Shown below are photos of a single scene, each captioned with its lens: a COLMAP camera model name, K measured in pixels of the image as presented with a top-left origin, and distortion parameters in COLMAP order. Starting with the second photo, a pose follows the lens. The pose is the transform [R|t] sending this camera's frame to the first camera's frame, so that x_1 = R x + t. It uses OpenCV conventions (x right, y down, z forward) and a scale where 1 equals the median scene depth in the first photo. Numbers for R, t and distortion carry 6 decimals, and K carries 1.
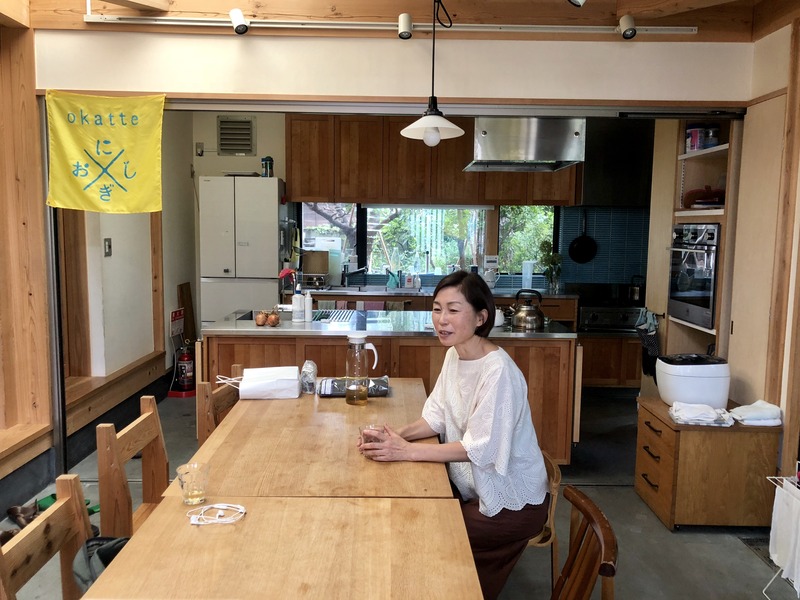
lens RADIAL K [[657.1, 0, 403.3], [0, 657.1, 294.2], [0, 0, 1]] dist [0.016730, -0.008192]
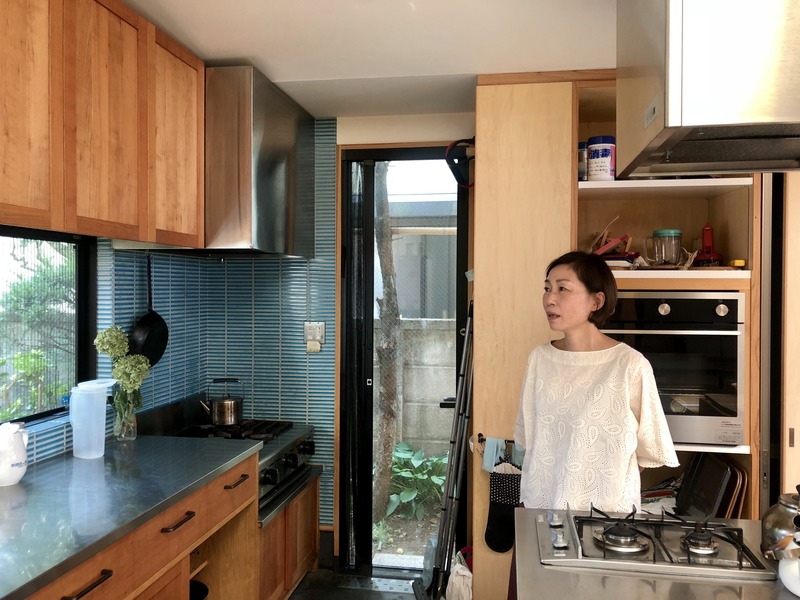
lens RADIAL K [[657.1, 0, 403.3], [0, 657.1, 294.2], [0, 0, 1]] dist [0.016730, -0.008192]
pose [[0.176126, -0.024224, 0.984070, -0.169449], [0.098230, 0.995140, 0.006915, -0.093408], [-0.979454, 0.095447, 0.177649, 0.797551]]
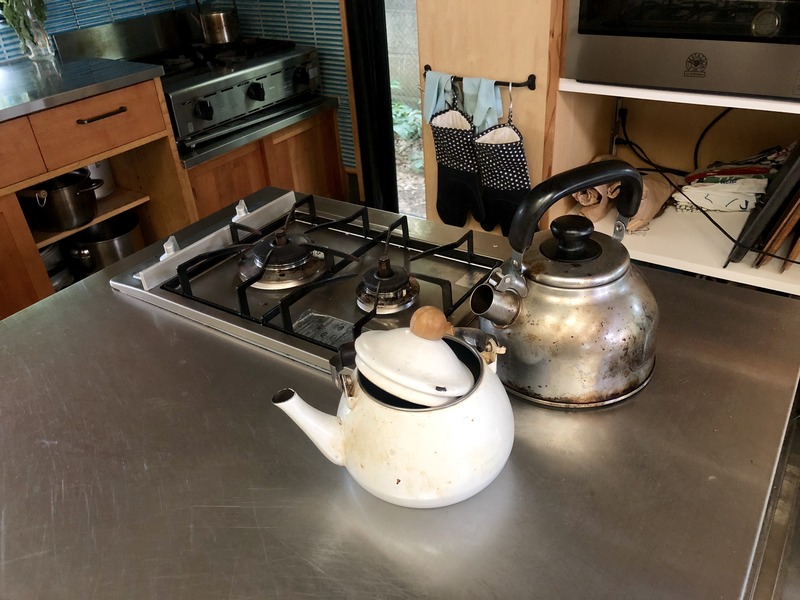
lens RADIAL K [[657.1, 0, 403.3], [0, 657.1, 294.2], [0, 0, 1]] dist [0.016730, -0.008192]
pose [[0.563201, -0.477645, 0.674285, 0.030242], [0.154156, 0.862418, 0.482153, -0.044387], [-0.811813, -0.167604, 0.559347, 0.647309]]
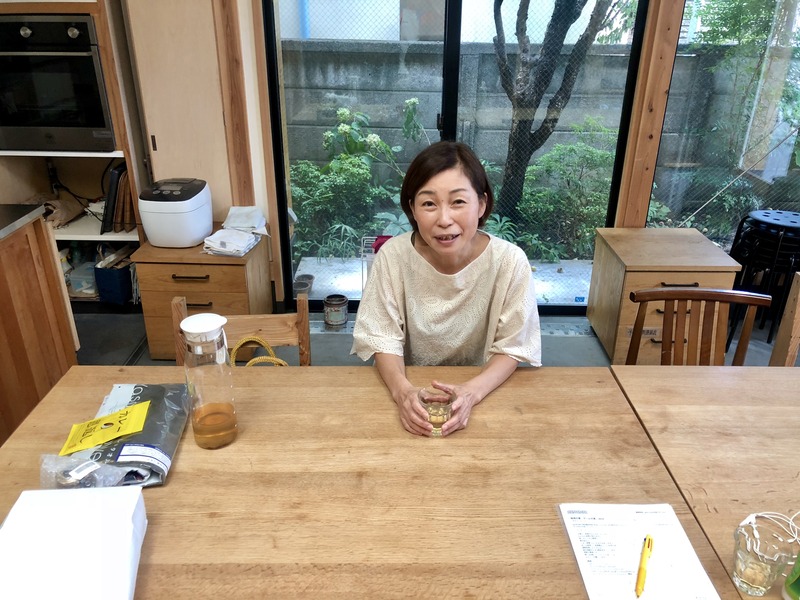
lens RADIAL K [[658.5, 0, 401.1], [0, 658.5, 299.8], [0, 0, 1]] dist [0.011572, -0.009516]
pose [[0.017403, -0.436396, 0.899586, -0.240311], [0.094503, 0.896413, 0.433028, -0.070473], [-0.995372, 0.077478, 0.056841, 0.400537]]
